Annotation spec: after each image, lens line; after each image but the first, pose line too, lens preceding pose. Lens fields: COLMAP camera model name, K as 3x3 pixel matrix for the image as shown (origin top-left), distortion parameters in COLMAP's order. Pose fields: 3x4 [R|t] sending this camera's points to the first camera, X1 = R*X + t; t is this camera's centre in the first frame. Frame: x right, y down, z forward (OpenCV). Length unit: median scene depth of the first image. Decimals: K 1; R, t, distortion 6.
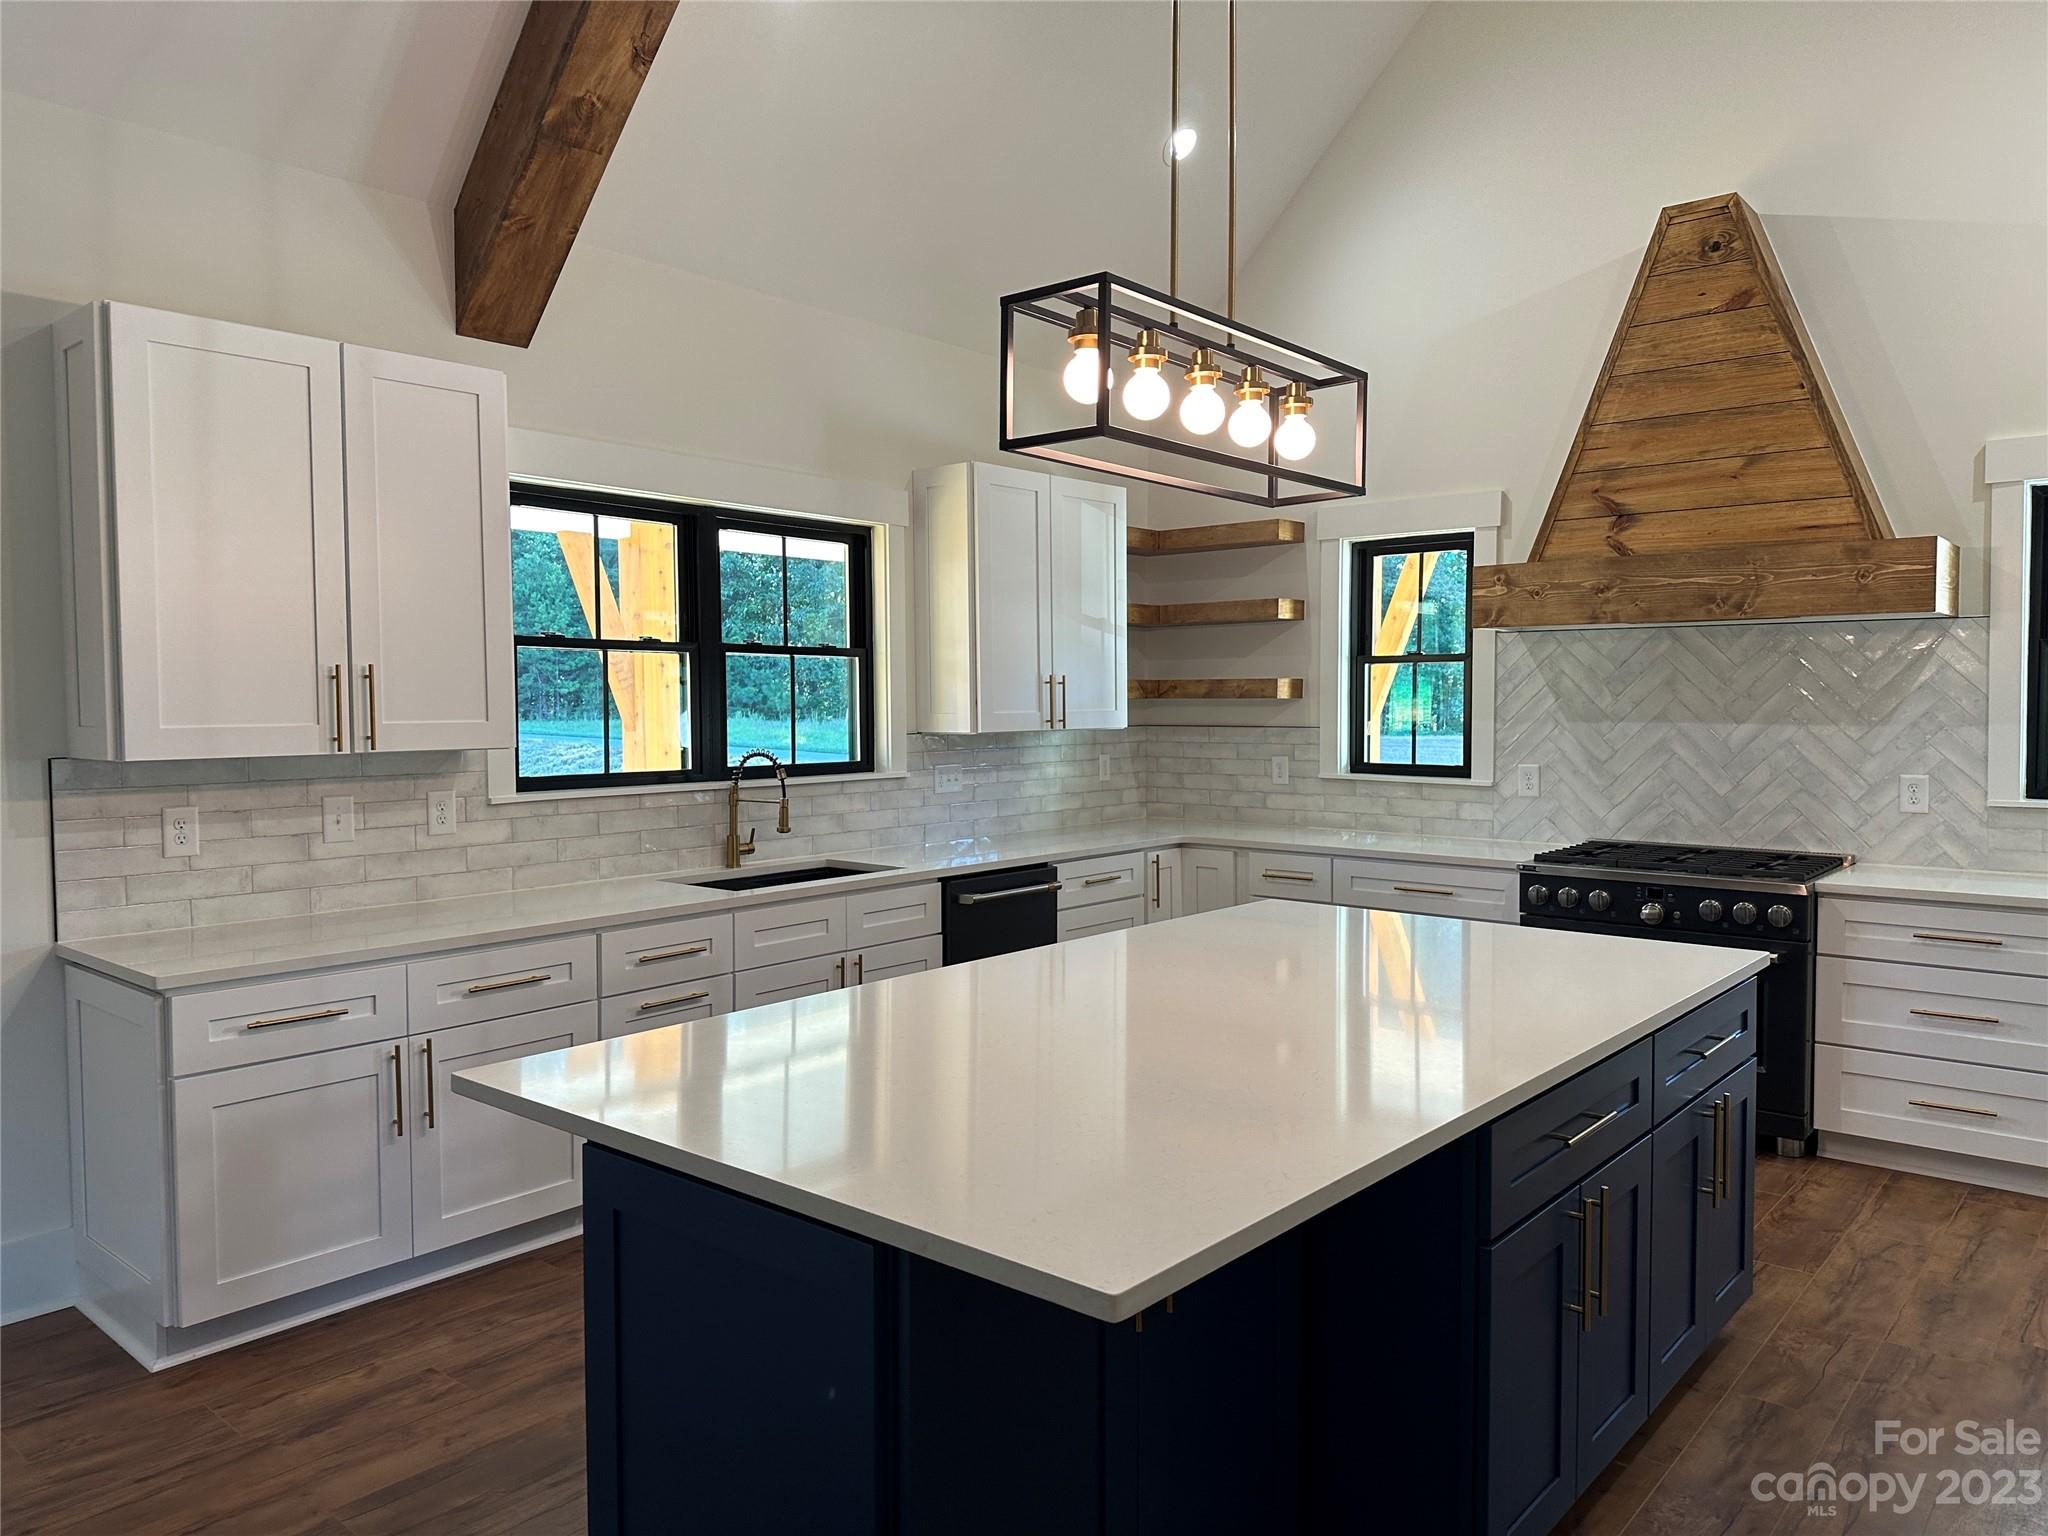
lens RADIAL K [[1421.6, 0, 1011.6], [0, 1421.6, 759.4], [0, 0, 1]] dist [0.091257, -0.118968]
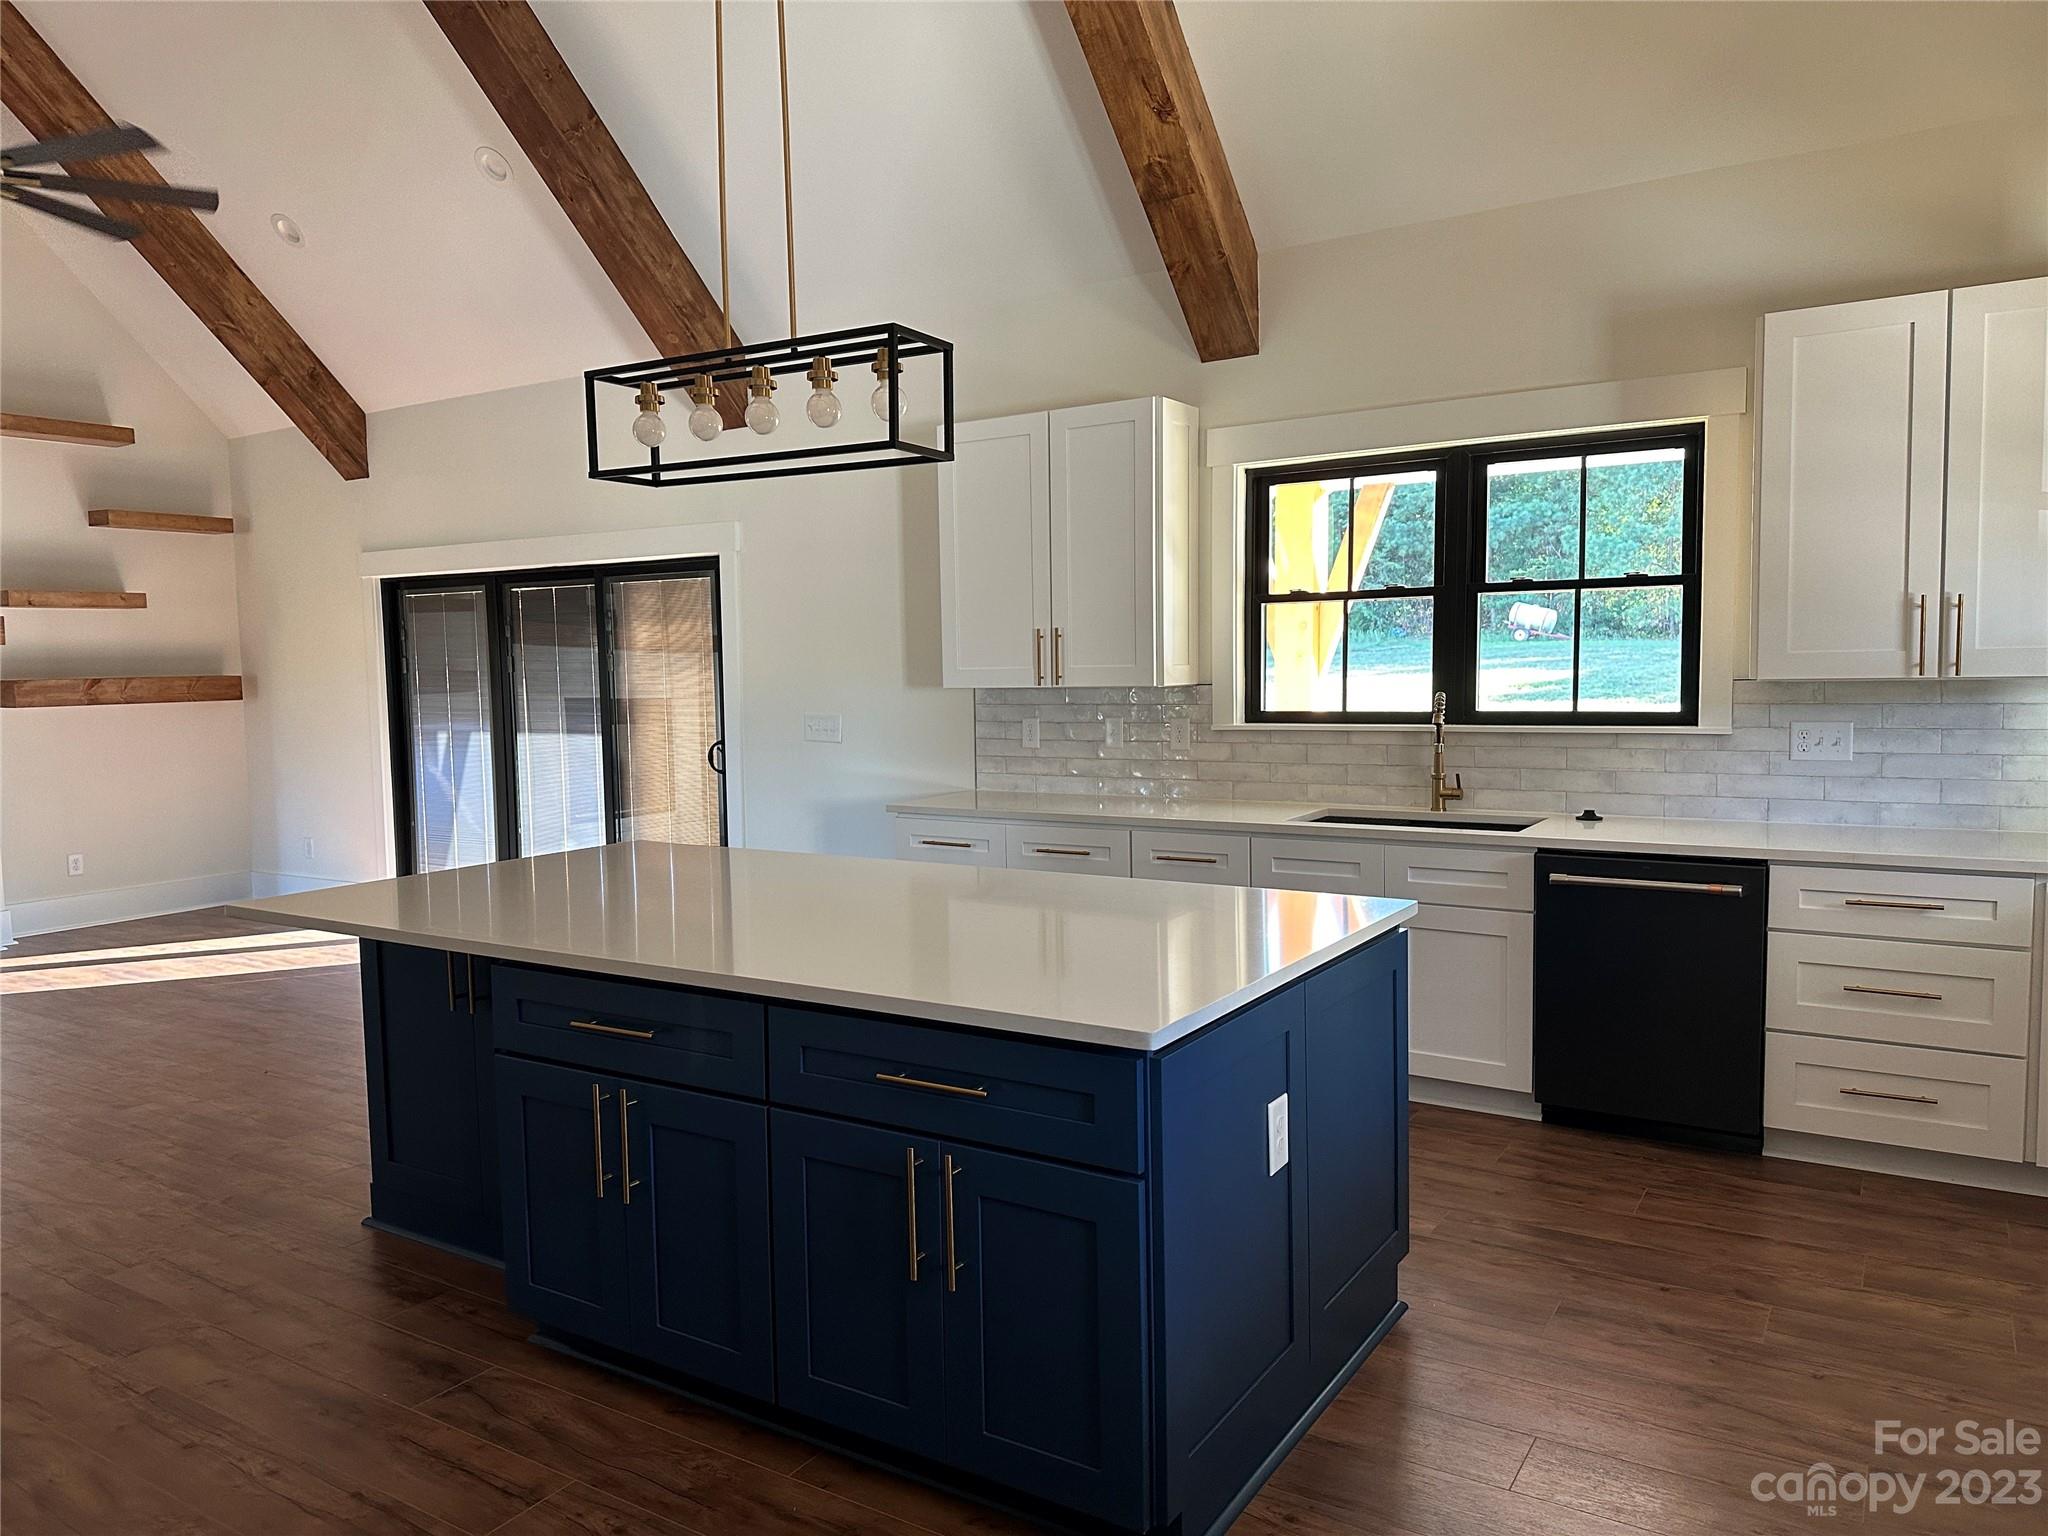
lens RADIAL K [[1434.4, 0, 1008.5], [0, 1434.4, 780.6], [0, 0, 1]] dist [0.046719, -0.050194]
pose [[0.136756, 0.084647, -0.986982, 0.761901], [-0.025837, 0.996308, 0.081867, -0.020222], [0.990268, 0.014305, 0.138438, 0.564606]]
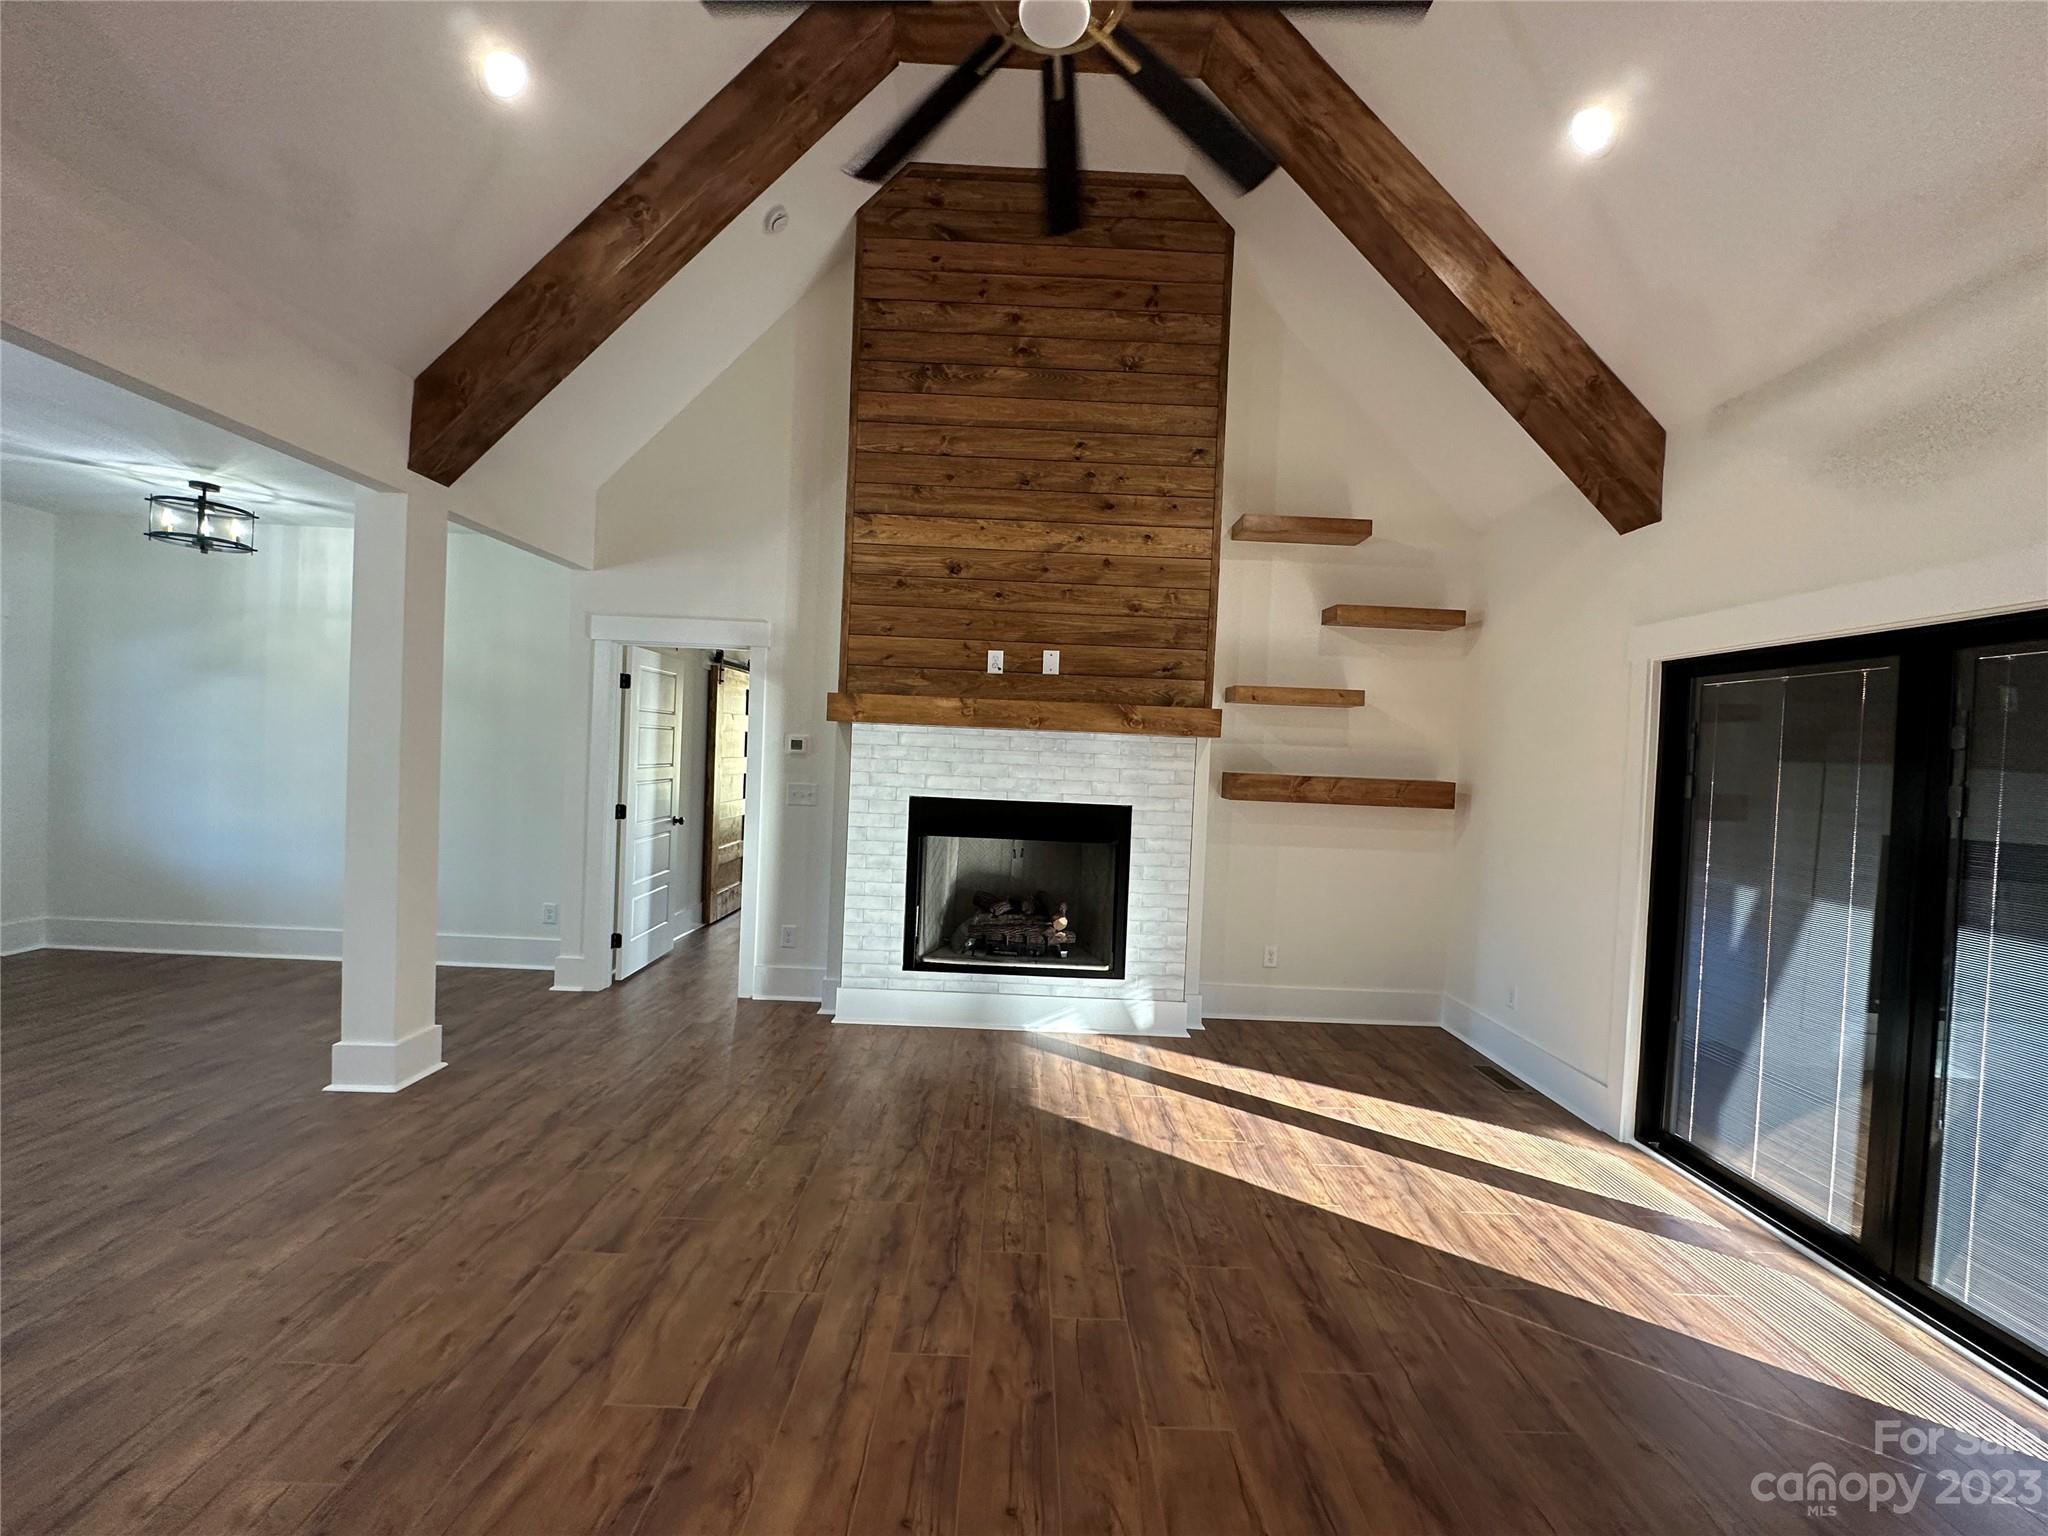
lens RADIAL K [[807.6, 0, 1024.0], [0, 807.6, 768.0], [0, 0, 1]] dist [-0.001110, 0.000156]
pose [[-0.755323, -0.016785, -0.655138, -0.190551], [-0.069192, 0.996127, 0.054253, -0.010289], [0.651690, 0.086309, -0.753559, 0.236811]]
